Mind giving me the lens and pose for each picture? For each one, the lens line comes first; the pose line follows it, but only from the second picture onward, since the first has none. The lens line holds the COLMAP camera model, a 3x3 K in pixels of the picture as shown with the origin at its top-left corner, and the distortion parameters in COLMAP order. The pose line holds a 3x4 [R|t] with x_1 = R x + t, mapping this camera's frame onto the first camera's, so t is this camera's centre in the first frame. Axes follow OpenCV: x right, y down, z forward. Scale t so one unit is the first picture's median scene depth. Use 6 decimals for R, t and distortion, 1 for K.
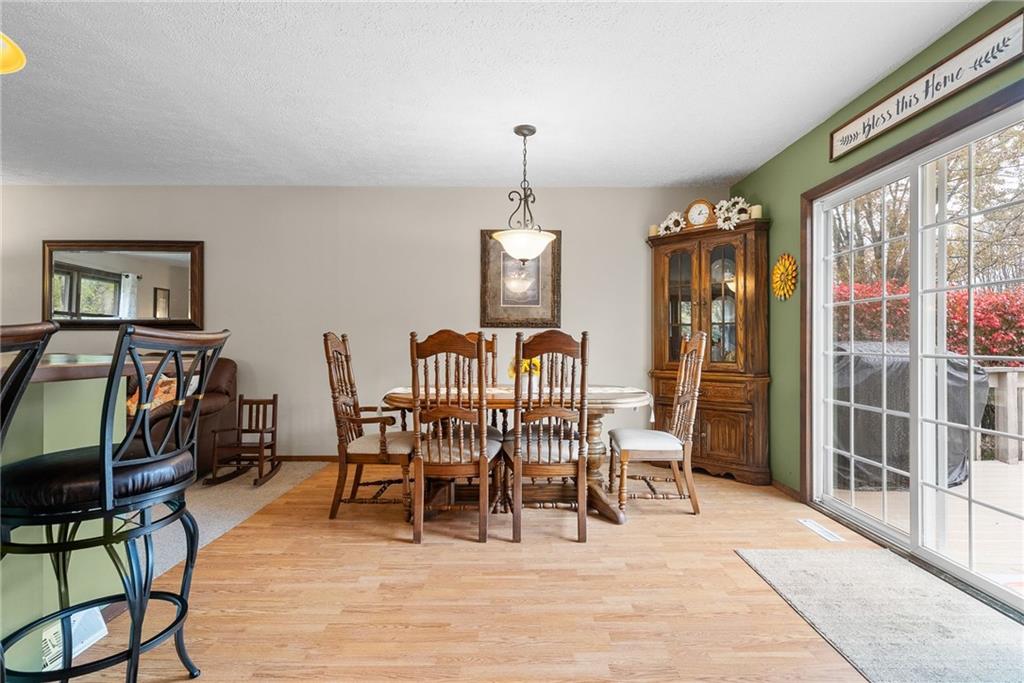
lens RADIAL K [[517.7, 0, 512.0], [0, 517.7, 341.5], [0, 0, 1]] dist [0.009752, -0.000014]
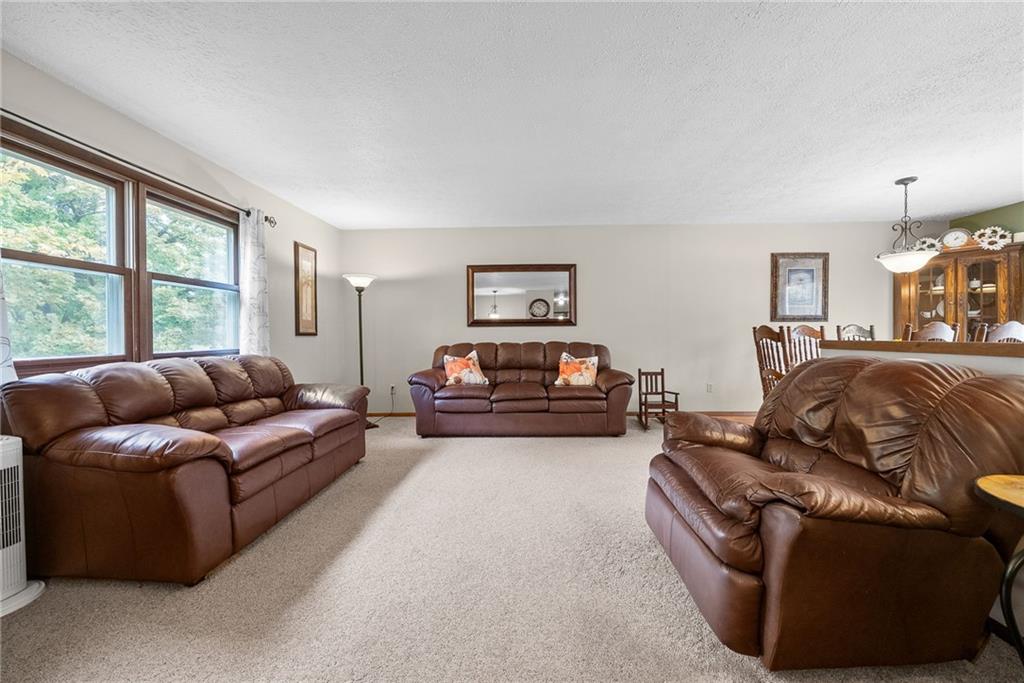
lens RADIAL K [[344.7, 0, 524.6], [0, 344.7, 336.2], [0, 0, 1]] dist [-0.000094, -0.000064]
pose [[0.999751, -0.008425, -0.020675, -0.855852], [0.008677, 0.999889, 0.012119, -0.003095], [0.020570, -0.012295, 0.999713, 0.031495]]
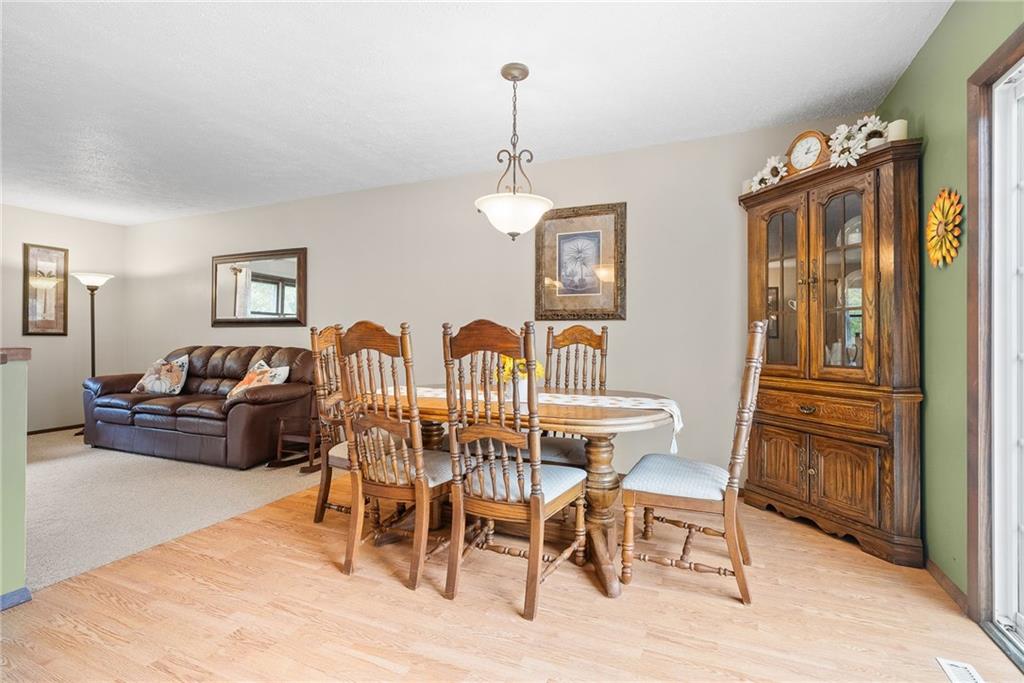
lens RADIAL K [[460.8, 0, 513.9], [0, 460.8, 335.2], [0, 0, 1]] dist [0.016067, -0.007167]
pose [[0.919918, 0.001056, -0.392110, 0.261576], [-0.001390, 0.999999, -0.000568, -0.000081], [0.392109, 0.001068, 0.919918, 0.293780]]
